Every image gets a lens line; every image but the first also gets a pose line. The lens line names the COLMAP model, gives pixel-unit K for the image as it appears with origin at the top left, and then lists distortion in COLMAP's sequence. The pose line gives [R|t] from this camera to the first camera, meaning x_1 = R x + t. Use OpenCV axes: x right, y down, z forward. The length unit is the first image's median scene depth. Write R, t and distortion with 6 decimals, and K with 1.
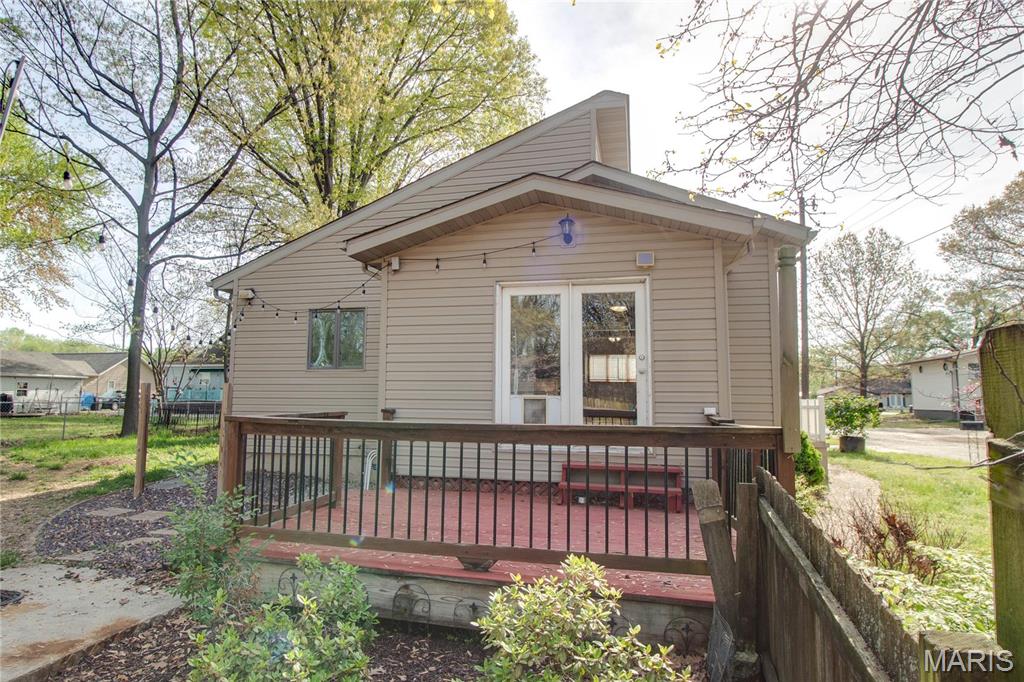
lens RADIAL K [[578.7, 0, 483.7], [0, 578.7, 342.2], [0, 0, 1]] dist [-0.001104, -0.000328]
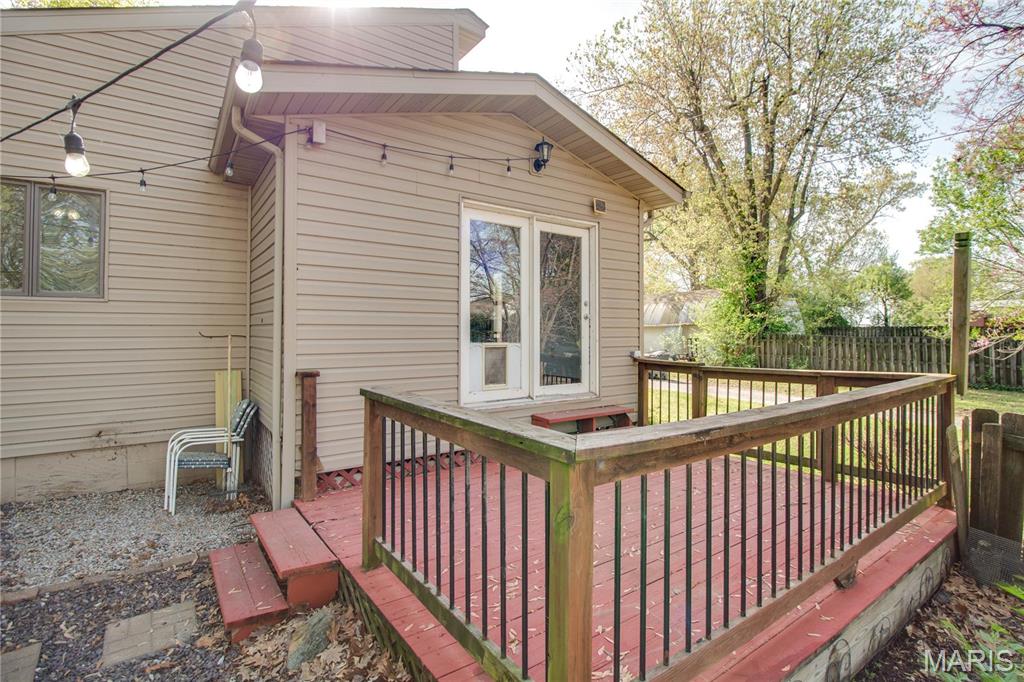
lens RADIAL K [[484.5, 0, 527.8], [0, 484.5, 325.9], [0, 0, 1]] dist [0.004355, -0.008966]
pose [[0.628091, -0.000691, 0.778140, -0.425519], [-0.071074, 0.995769, 0.058253, 0.021847], [-0.774888, -0.091894, 0.625384, 0.510872]]
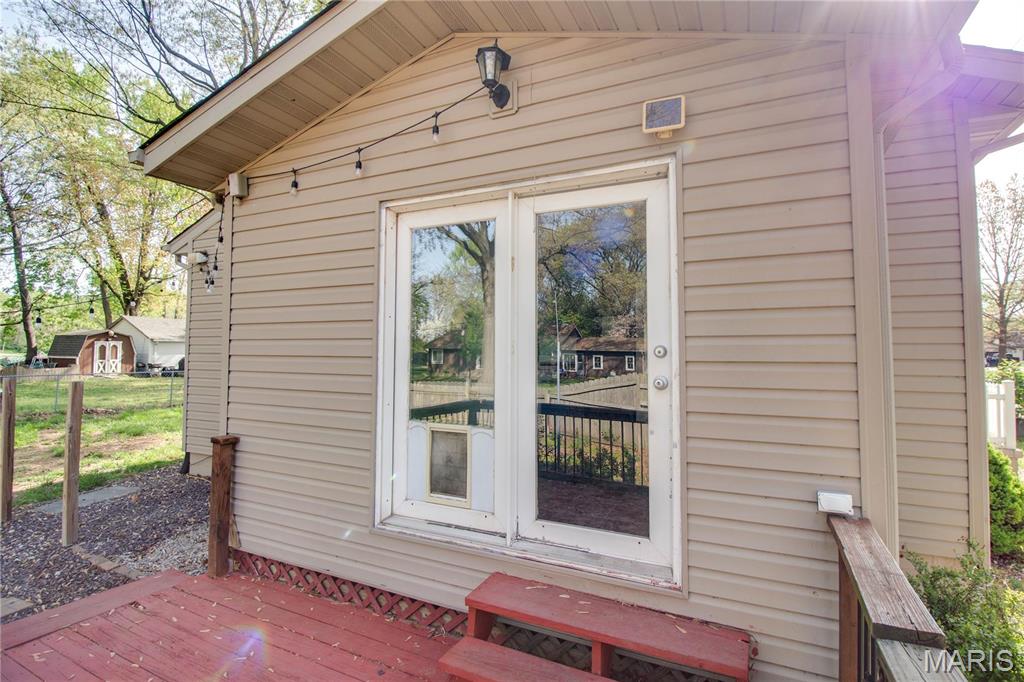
lens RADIAL K [[484.5, 0, 527.8], [0, 484.5, 325.9], [0, 0, 1]] dist [0.004355, -0.008966]
pose [[0.983961, -0.015038, -0.177746, 0.225963], [0.022822, 0.998864, 0.041831, -0.009261], [0.176915, -0.045217, 0.983187, 0.590854]]
